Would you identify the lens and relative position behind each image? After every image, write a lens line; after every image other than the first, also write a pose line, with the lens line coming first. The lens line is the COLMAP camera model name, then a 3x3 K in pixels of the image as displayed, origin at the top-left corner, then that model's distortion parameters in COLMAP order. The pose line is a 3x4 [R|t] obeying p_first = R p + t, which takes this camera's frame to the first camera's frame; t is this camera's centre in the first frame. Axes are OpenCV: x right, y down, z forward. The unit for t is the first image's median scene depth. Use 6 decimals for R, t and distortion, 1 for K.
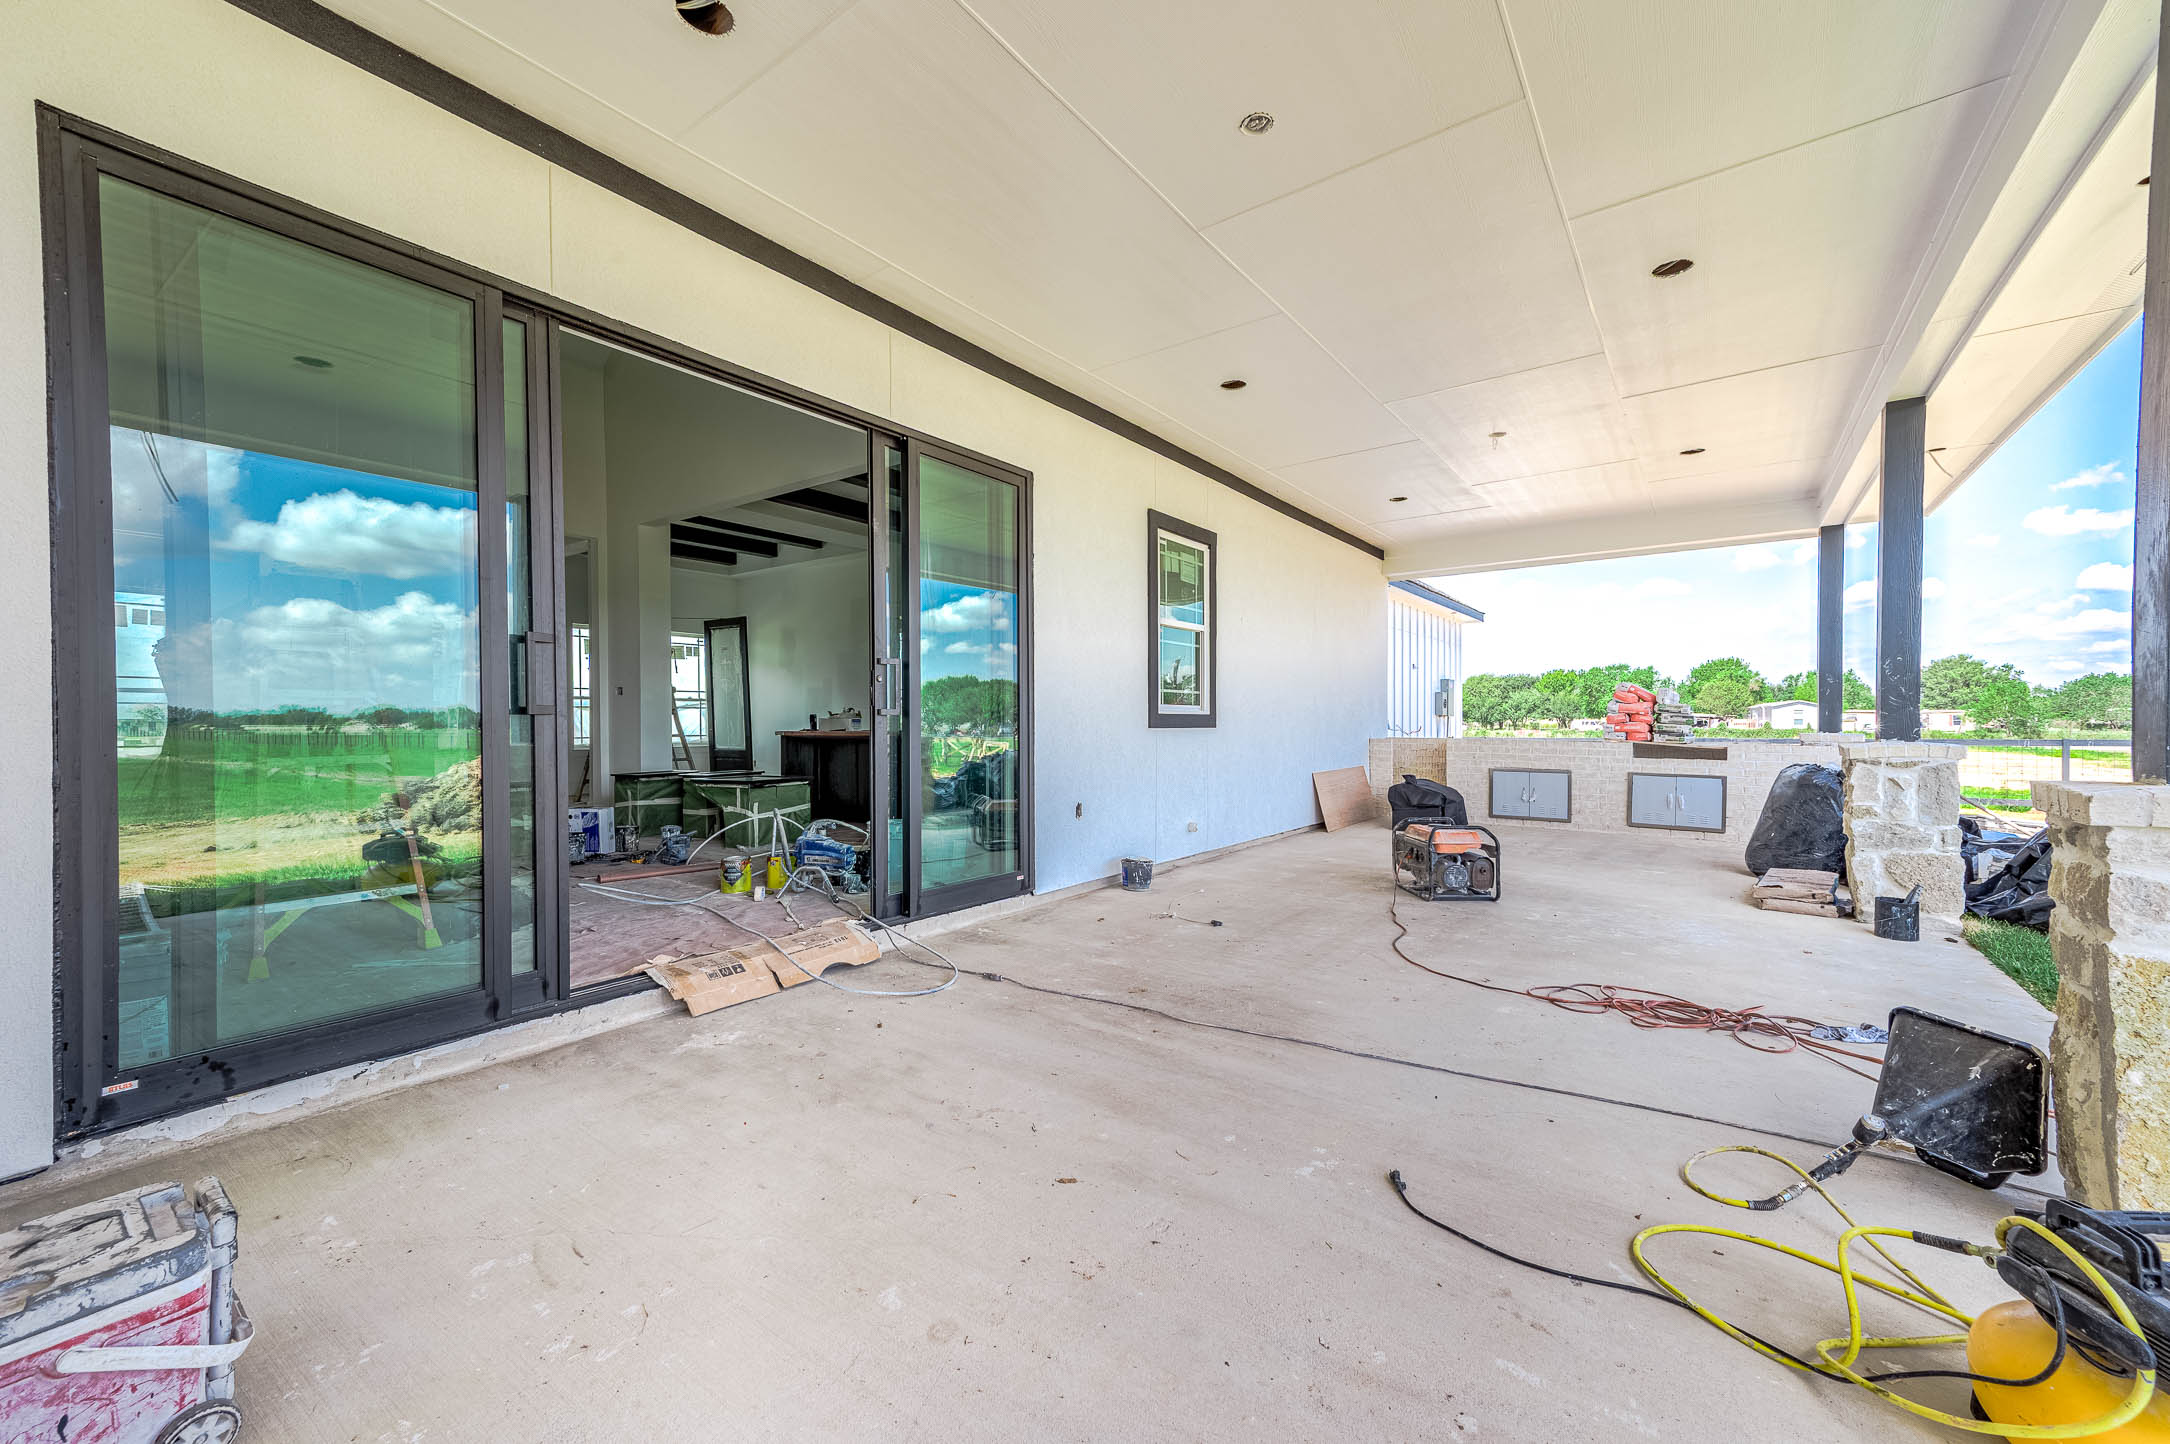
lens RADIAL K [[866.5, 0, 1089.0], [0, 866.5, 725.9], [0, 0, 1]] dist [0.031496, 0.000082]
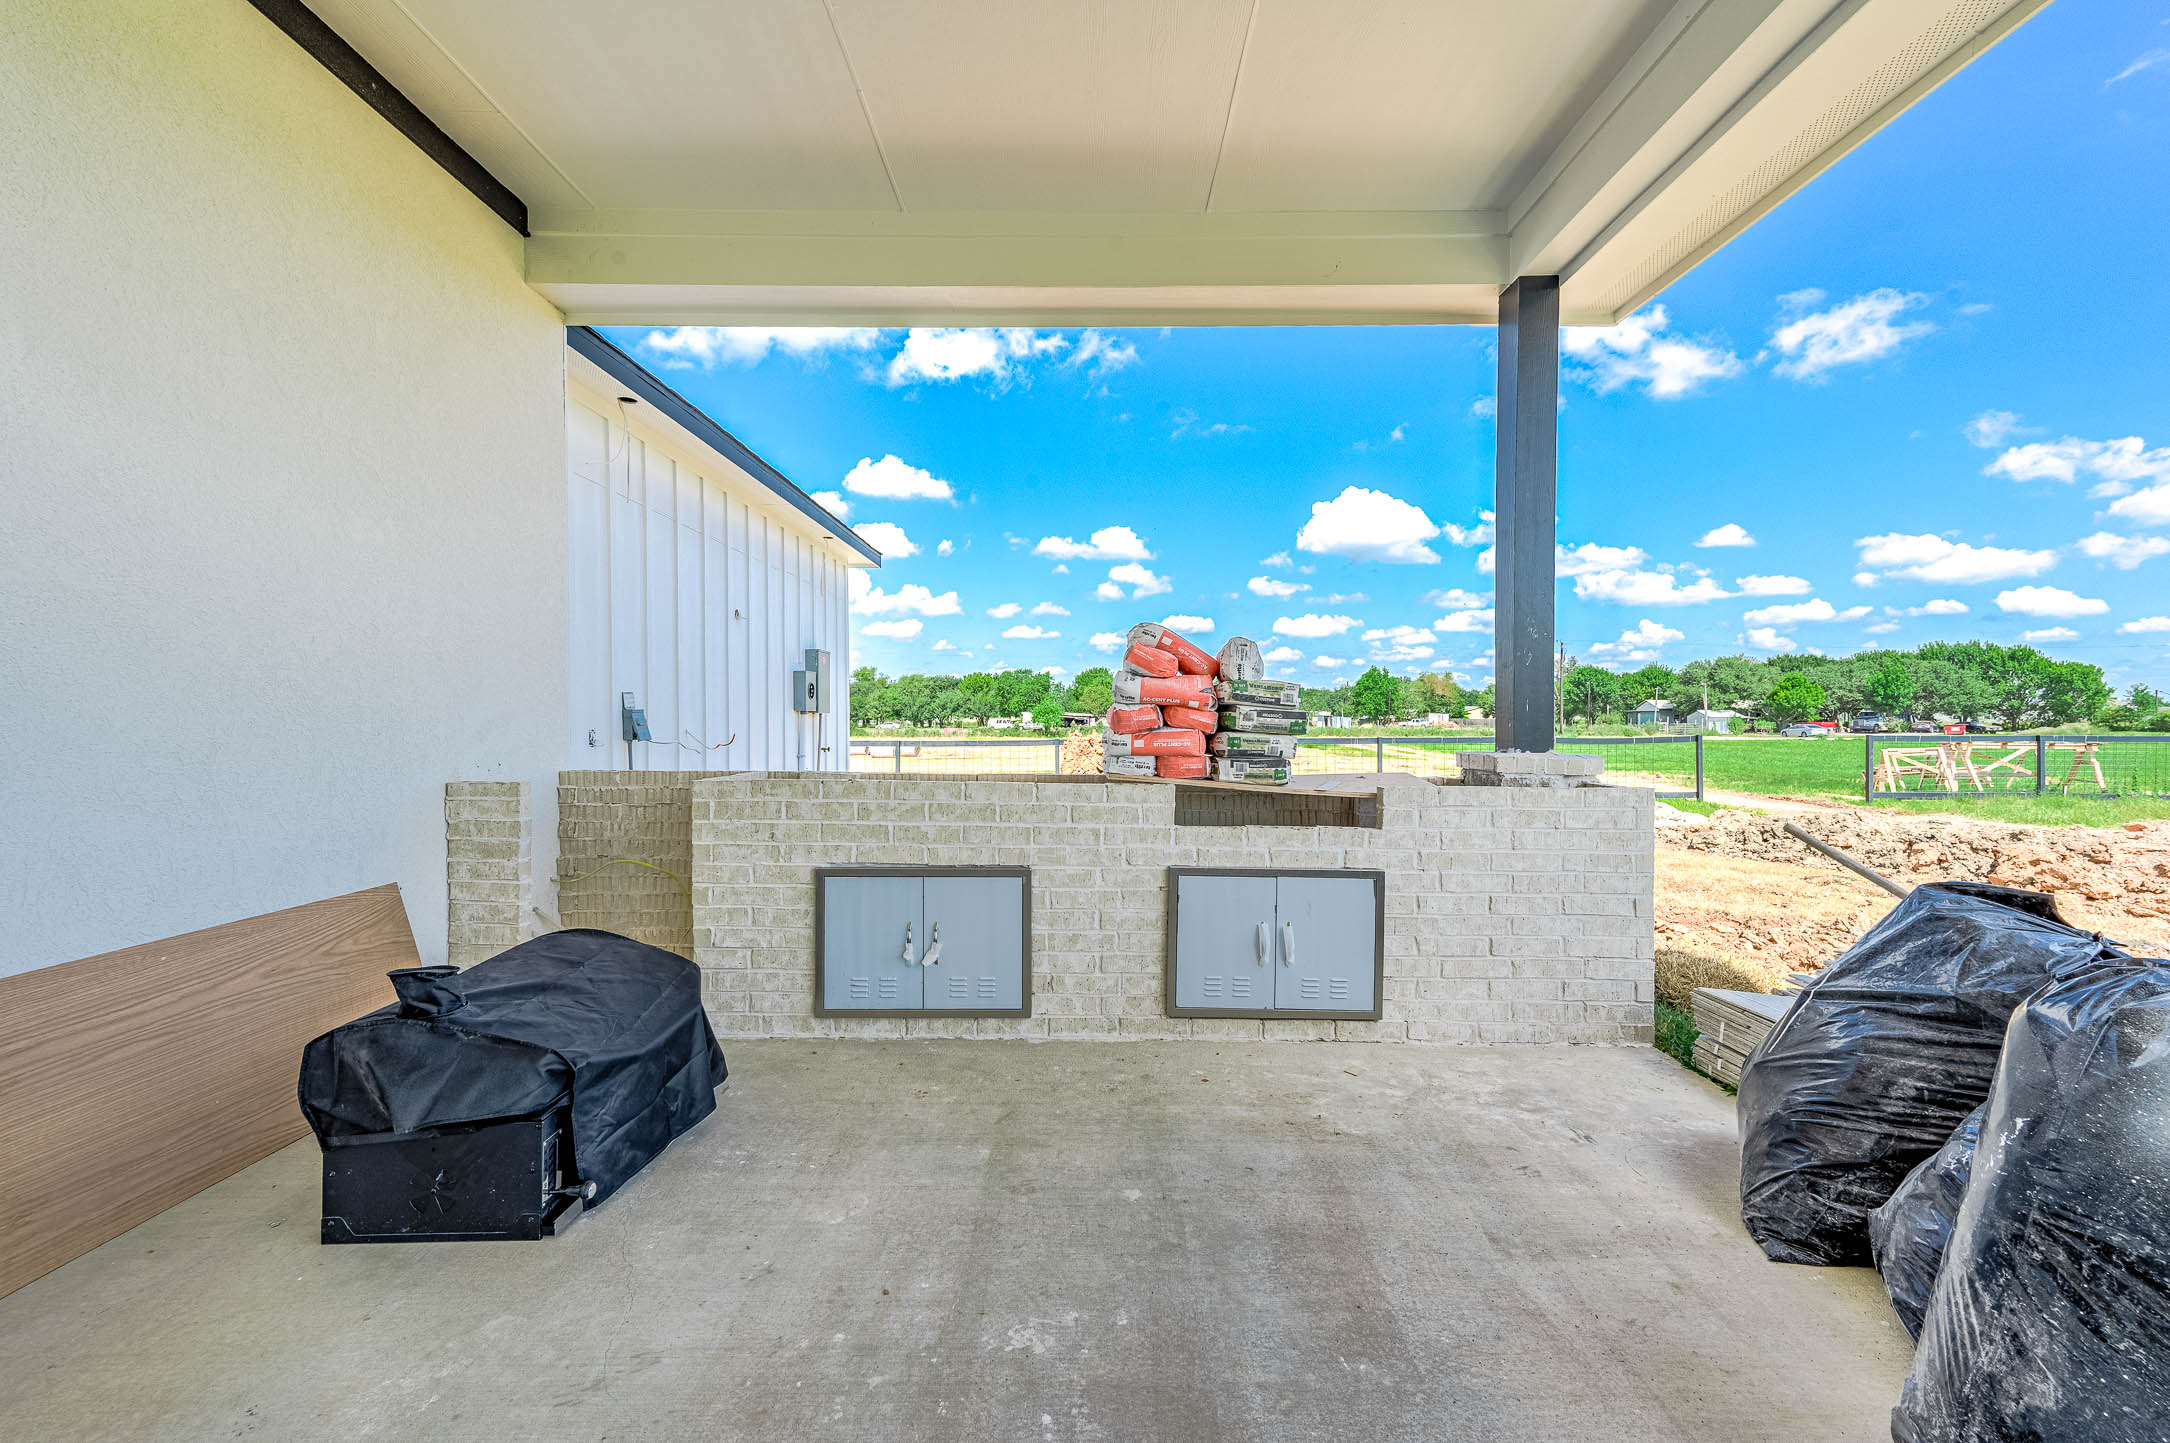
lens RADIAL K [[866.5, 0, 1089.0], [0, 866.5, 725.4], [0, 0, 1]] dist [0.031496, 0.000082]
pose [[0.813292, -0.002231, 0.581851, 0.369239], [0.001286, 0.999997, 0.002036, -0.006243], [-0.581854, -0.000907, 0.813293, 0.705601]]
